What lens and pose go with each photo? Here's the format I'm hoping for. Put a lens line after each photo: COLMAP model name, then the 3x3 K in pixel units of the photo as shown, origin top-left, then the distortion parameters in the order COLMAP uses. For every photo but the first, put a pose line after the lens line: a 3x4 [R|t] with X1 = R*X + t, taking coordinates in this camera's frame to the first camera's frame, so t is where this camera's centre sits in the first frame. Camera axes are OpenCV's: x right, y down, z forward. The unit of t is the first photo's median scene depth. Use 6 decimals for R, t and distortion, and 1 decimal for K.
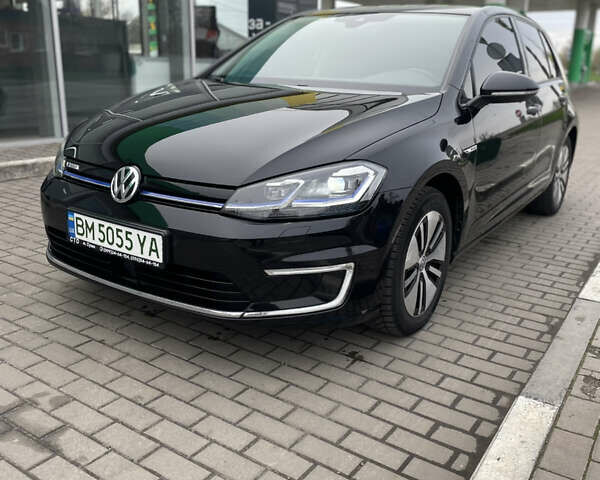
lens RADIAL K [[582.2, 0, 299.0], [0, 582.2, 229.0], [0, 0, 1]] dist [0.115221, -0.166905]
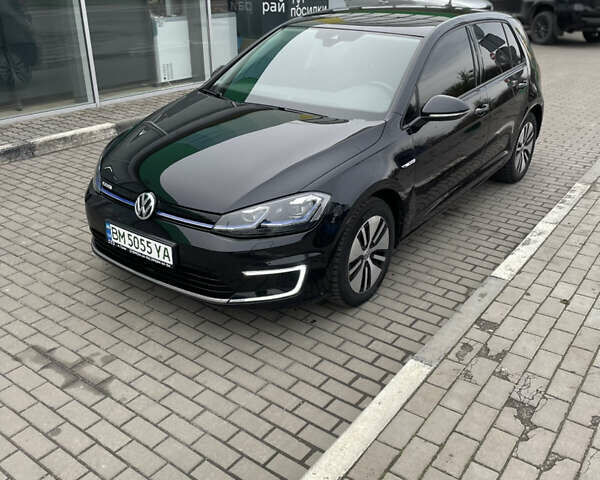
lens RADIAL K [[578.3, 0, 300.7], [0, 578.3, 221.4], [0, 0, 1]] dist [0.125559, -0.182450]
pose [[0.998736, -0.005203, -0.049995, 0.144450], [0.011440, 0.992054, 0.125293, -0.212013], [0.048946, -0.125706, 0.990859, -0.364749]]
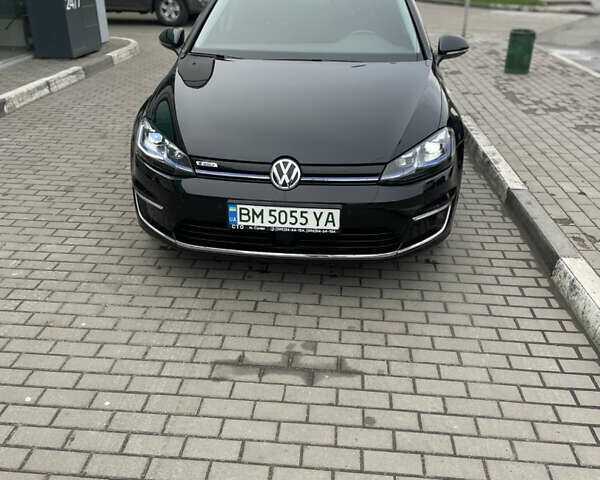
lens RADIAL K [[582.2, 0, 299.0], [0, 582.2, 229.0], [0, 0, 1]] dist [0.115221, -0.166905]
pose [[0.874674, -0.224329, 0.429676, -0.835573], [0.148941, 0.967959, 0.202167, -0.211319], [-0.461261, -0.112834, 0.880061, -0.108488]]
